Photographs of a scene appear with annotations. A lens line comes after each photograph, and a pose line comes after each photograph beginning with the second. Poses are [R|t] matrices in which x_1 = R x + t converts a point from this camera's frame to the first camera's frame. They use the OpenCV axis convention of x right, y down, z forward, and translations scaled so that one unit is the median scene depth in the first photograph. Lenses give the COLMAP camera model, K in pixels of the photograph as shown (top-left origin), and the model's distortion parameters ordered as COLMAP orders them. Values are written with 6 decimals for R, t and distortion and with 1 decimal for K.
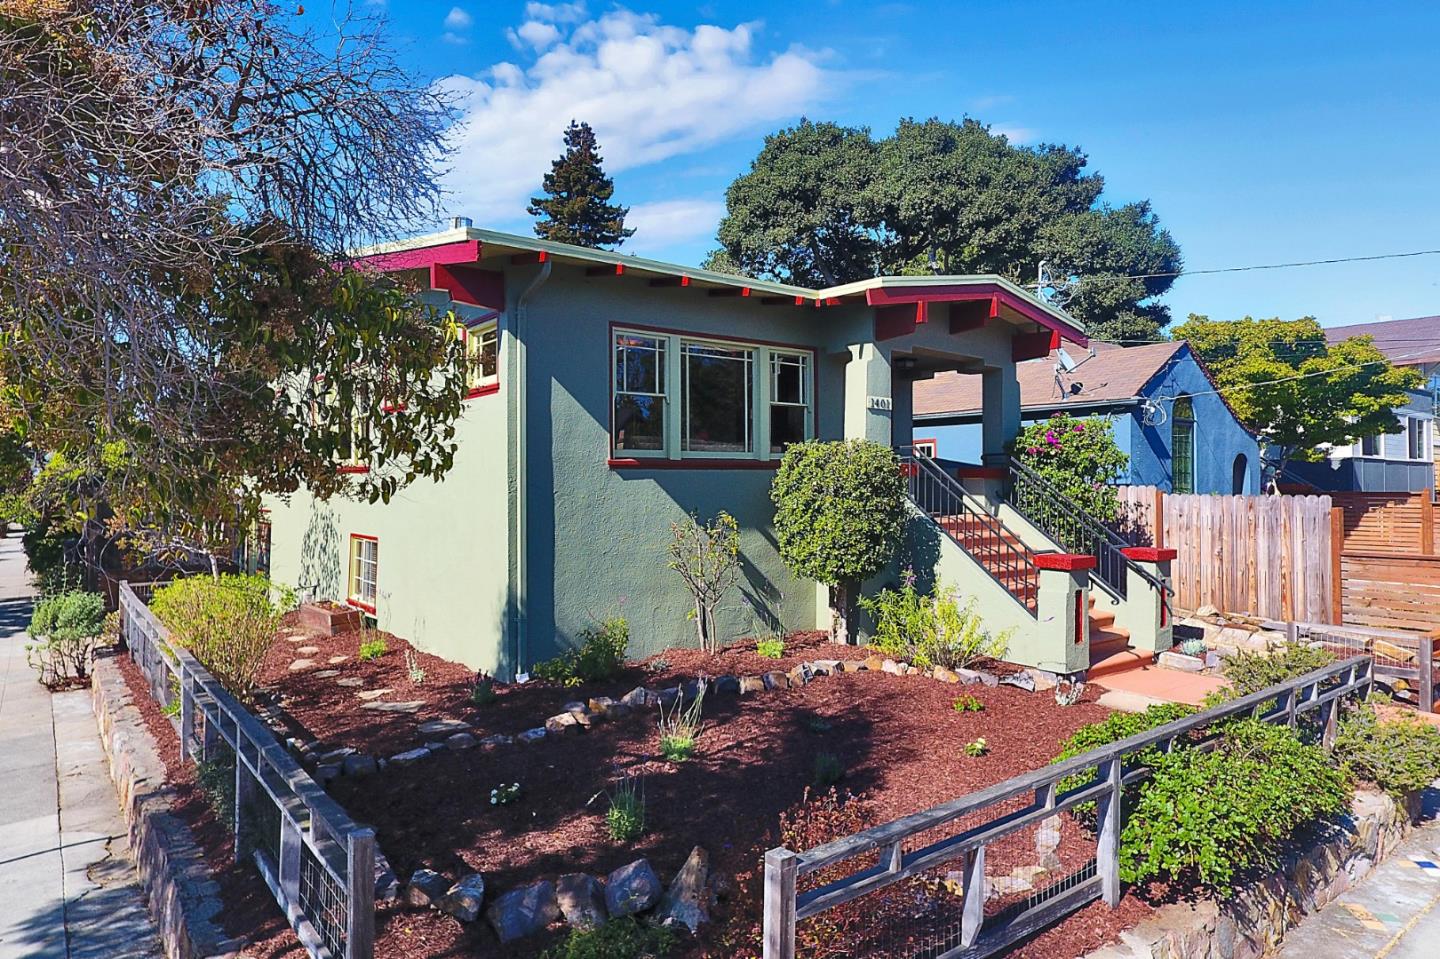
lens RADIAL K [[852.8, 0, 720.0], [0, 852.8, 479.5], [0, 0, 1]] dist [-0.029098, -0.000397]
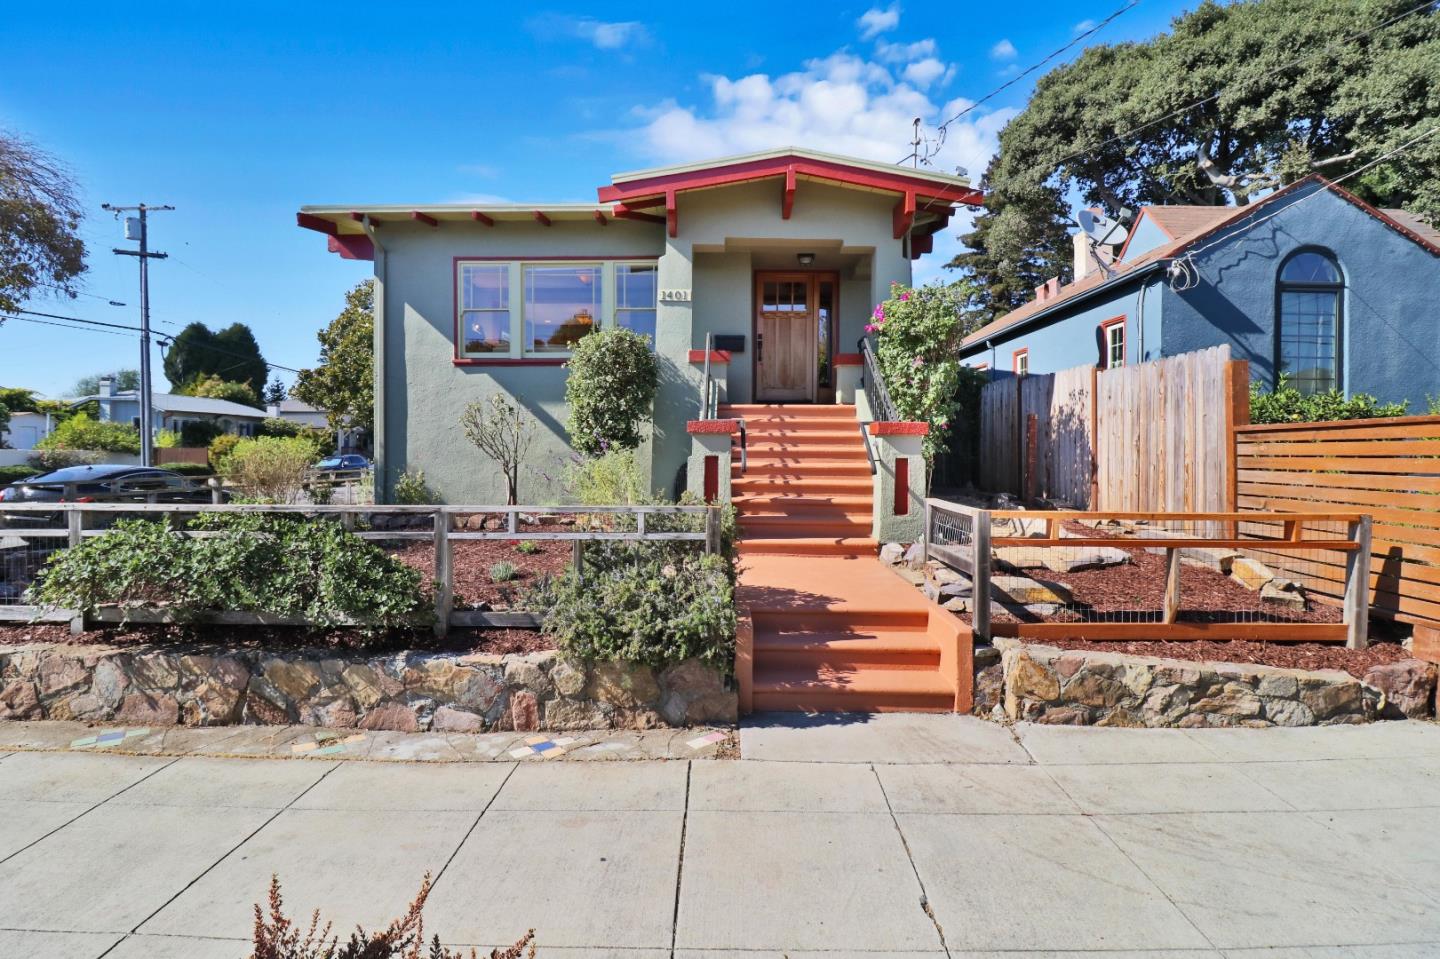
lens RADIAL K [[686.8, 0, 722.5], [0, 686.8, 461.8], [0, 0, 1]] dist [-0.001227, -0.013512]
pose [[0.792862, 0.009022, -0.609334, 0.669441], [0.004201, 0.999786, 0.020270, 0.090552], [0.609386, -0.018631, 0.792654, 0.299887]]
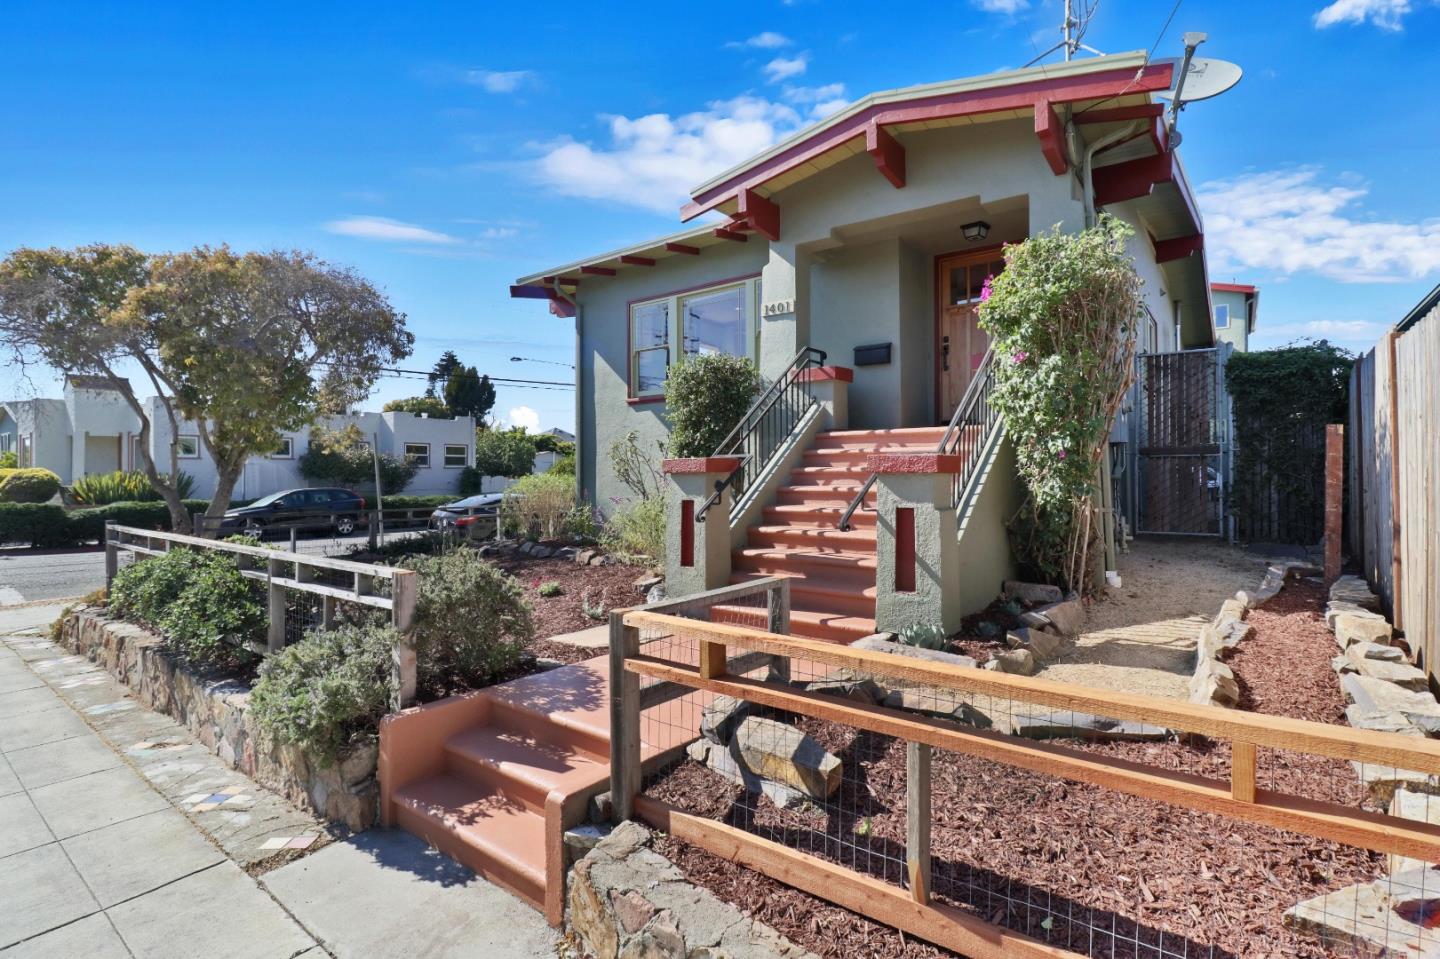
lens RADIAL K [[695.7, 0, 720.0], [0, 695.7, 479.5], [0, 0, 1]] dist [-0.014148, -0.000391]
pose [[0.266947, 0.002644, -0.963708, 0.786439], [0.016121, 0.999844, 0.007208, 0.079380], [0.963576, -0.017460, 0.266863, 0.640159]]
